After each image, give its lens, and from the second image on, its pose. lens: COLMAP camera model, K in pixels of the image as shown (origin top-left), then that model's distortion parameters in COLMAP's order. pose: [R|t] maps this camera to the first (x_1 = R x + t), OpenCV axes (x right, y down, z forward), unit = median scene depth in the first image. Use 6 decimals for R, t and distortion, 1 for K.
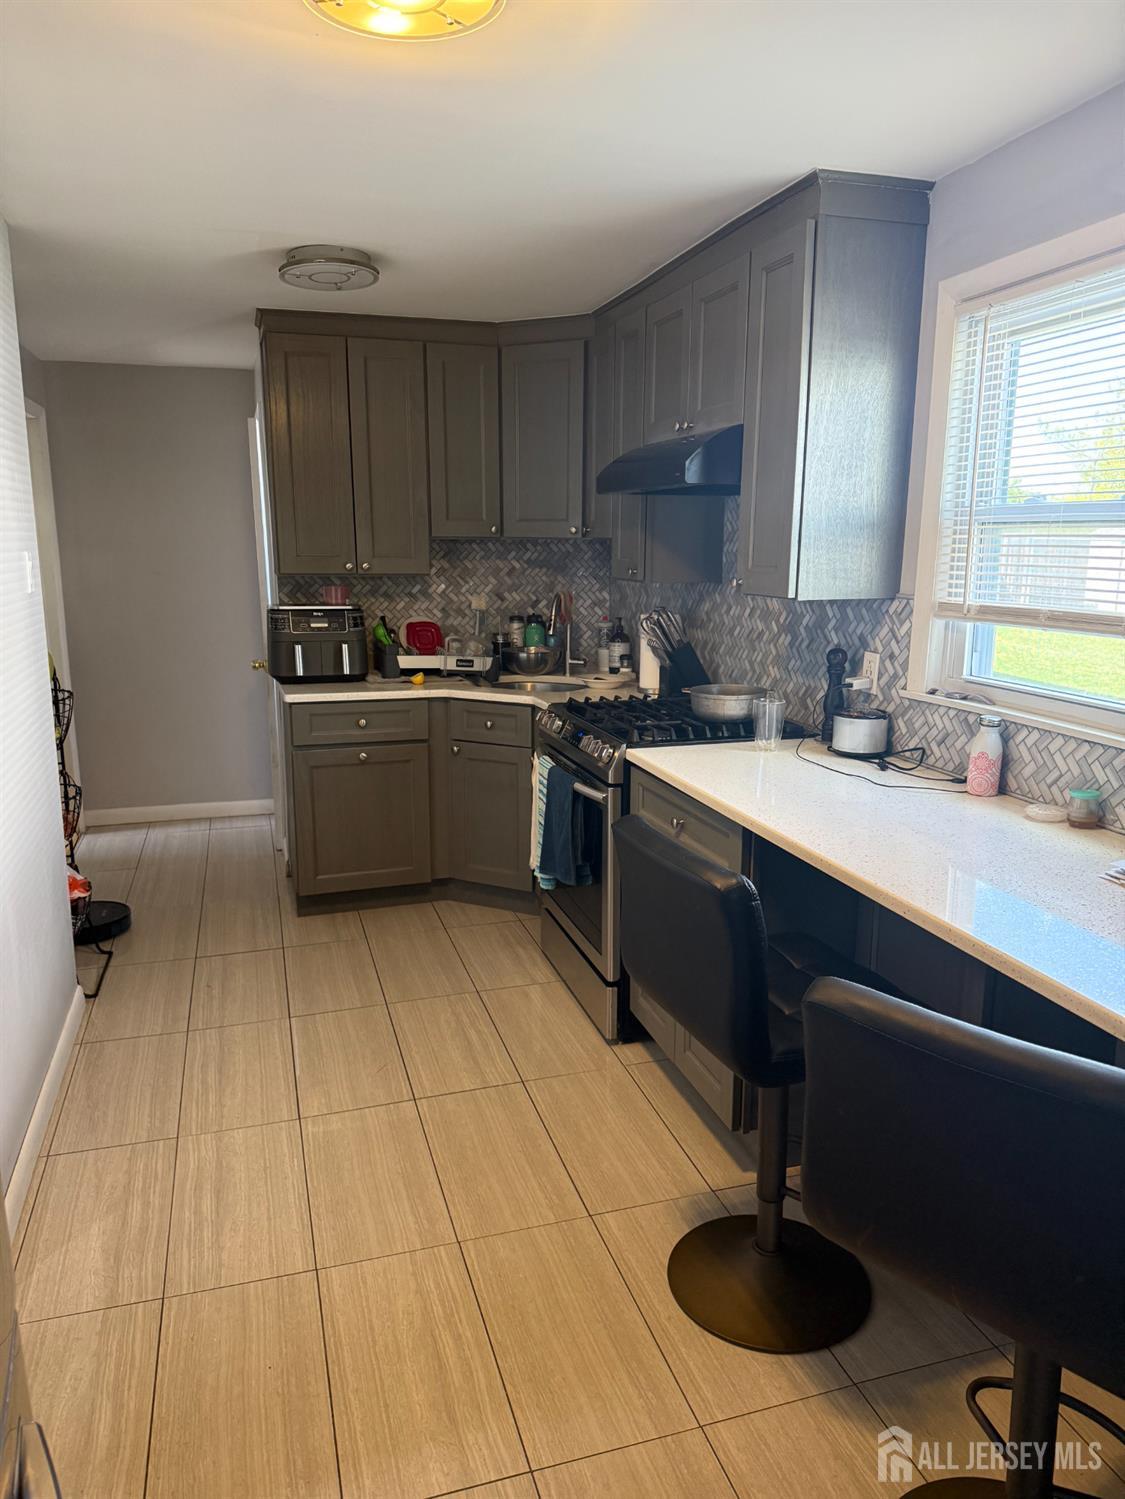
lens RADIAL K [[1048.7, 0, 562.5], [0, 1048.7, 749.5], [0, 0, 1]] dist [0.121766, -0.199213]
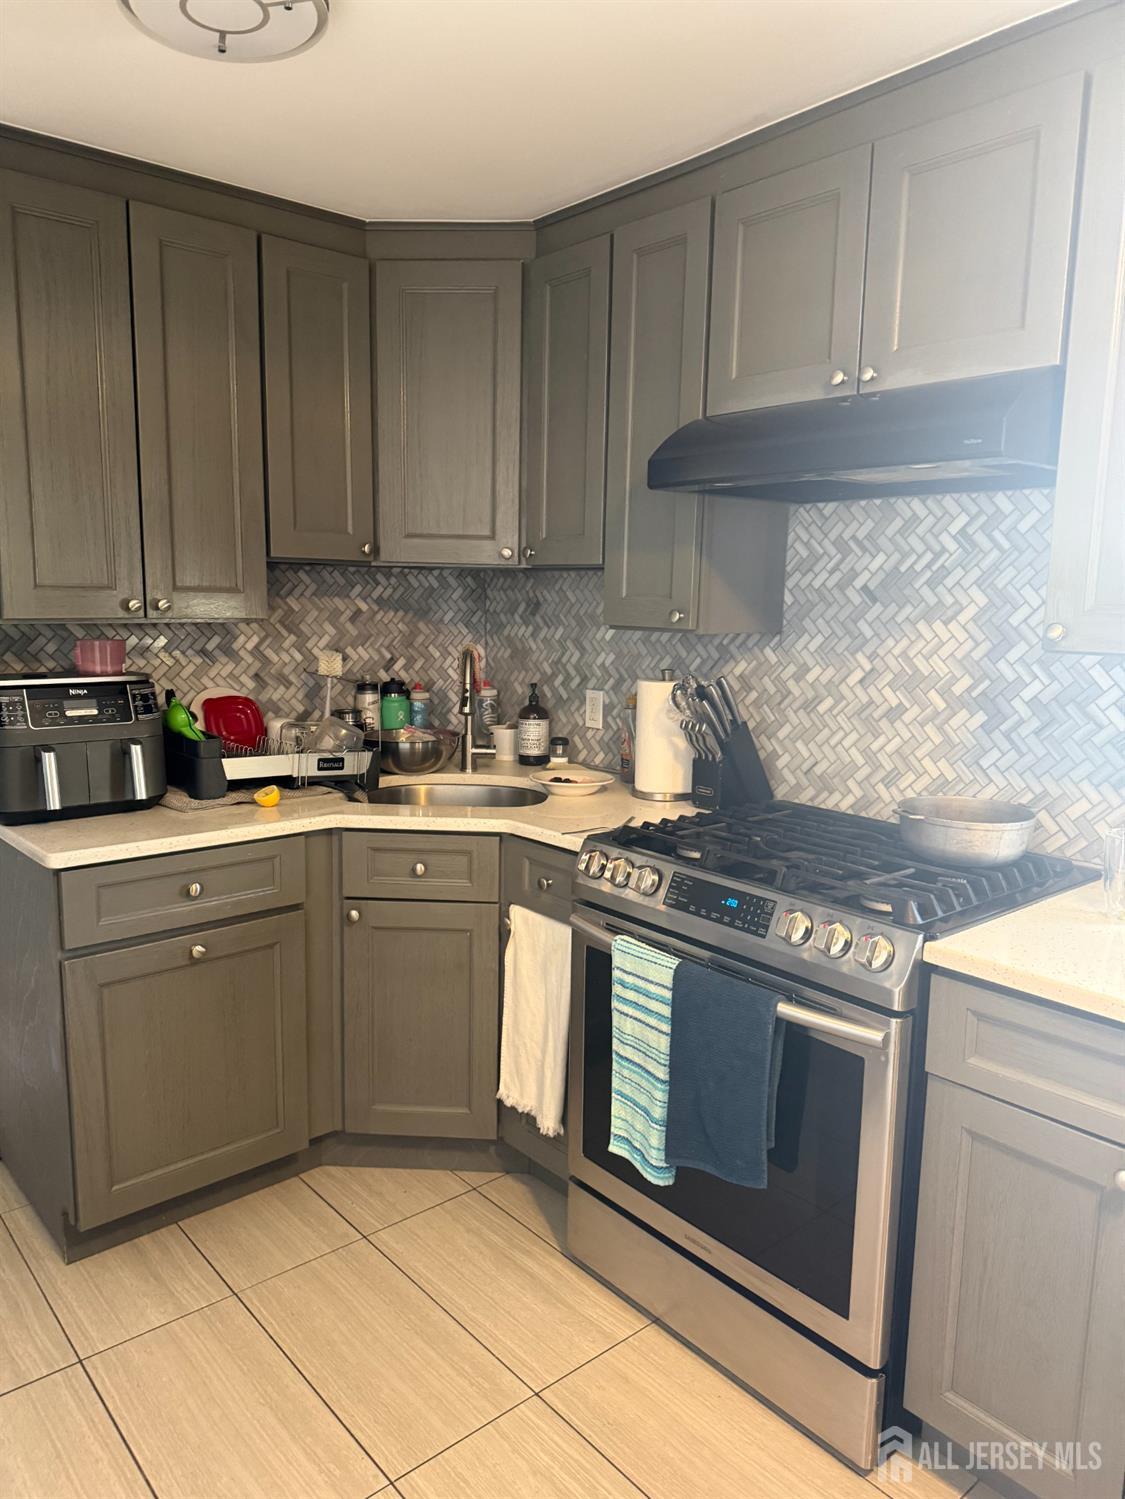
lens RADIAL K [[1048.7, 0, 562.5], [0, 1048.7, 749.5], [0, 0, 1]] dist [0.121766, -0.199213]
pose [[0.915615, -0.047681, 0.399219, -0.215870], [0.065149, 0.997416, -0.030293, -0.063762], [-0.396743, 0.053745, 0.916355, 0.387840]]
